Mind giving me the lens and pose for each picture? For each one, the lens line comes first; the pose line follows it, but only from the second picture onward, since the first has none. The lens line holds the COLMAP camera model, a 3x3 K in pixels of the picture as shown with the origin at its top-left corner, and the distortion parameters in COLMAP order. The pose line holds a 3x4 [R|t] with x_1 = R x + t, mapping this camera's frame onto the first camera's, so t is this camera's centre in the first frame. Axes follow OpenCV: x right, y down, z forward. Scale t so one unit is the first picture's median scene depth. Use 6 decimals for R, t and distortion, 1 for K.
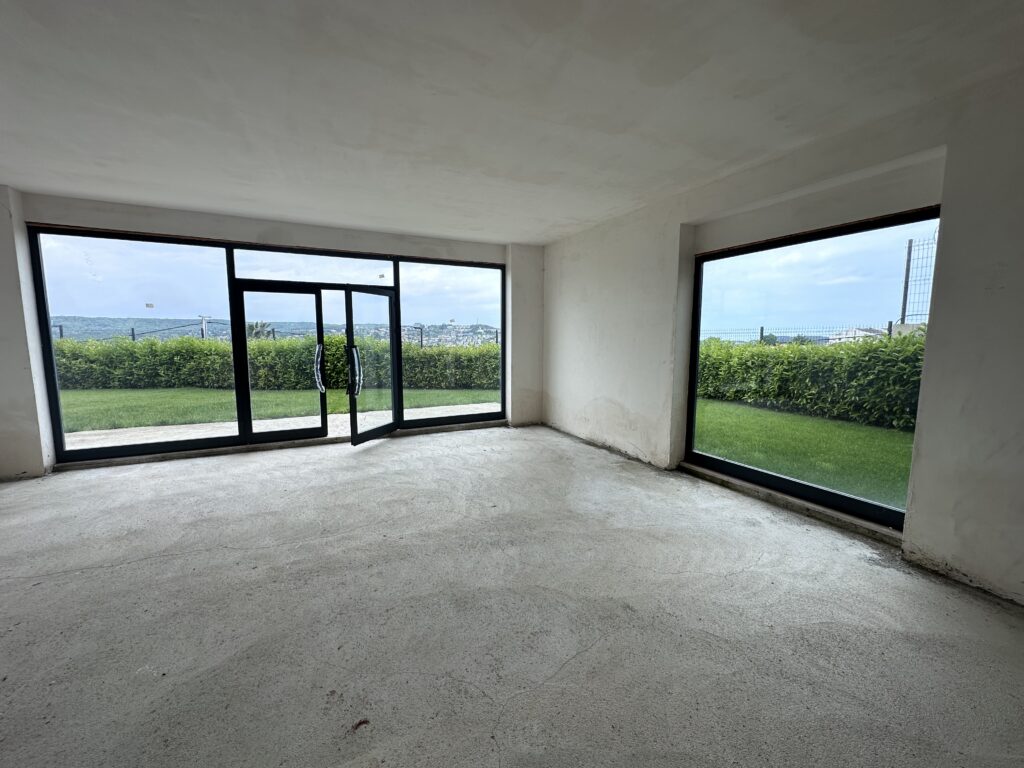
lens RADIAL K [[409.1, 0, 514.1], [0, 409.1, 384.0], [0, 0, 1]] dist [-0.007712, -0.000132]
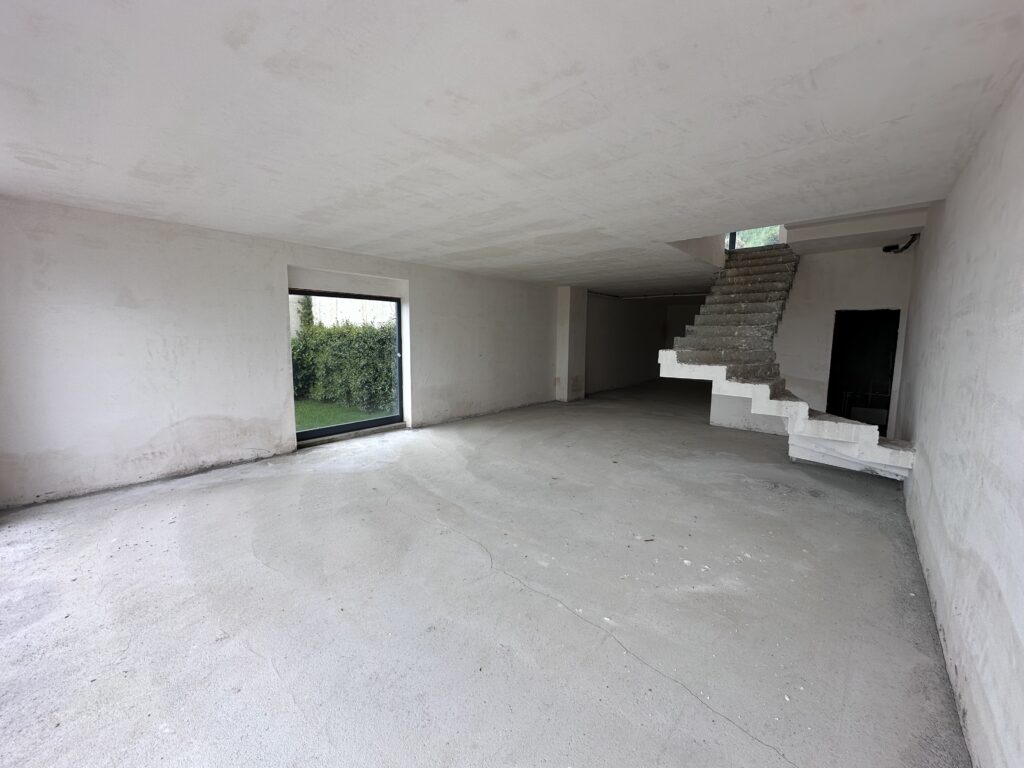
lens RADIAL K [[409.1, 0, 514.1], [0, 409.1, 384.0], [0, 0, 1]] dist [-0.007712, -0.000132]
pose [[-0.418304, -0.102004, 0.902561, -1.482239], [0.097916, 0.982819, 0.156455, -0.182966], [-0.903014, 0.153821, -0.401130, 1.224786]]
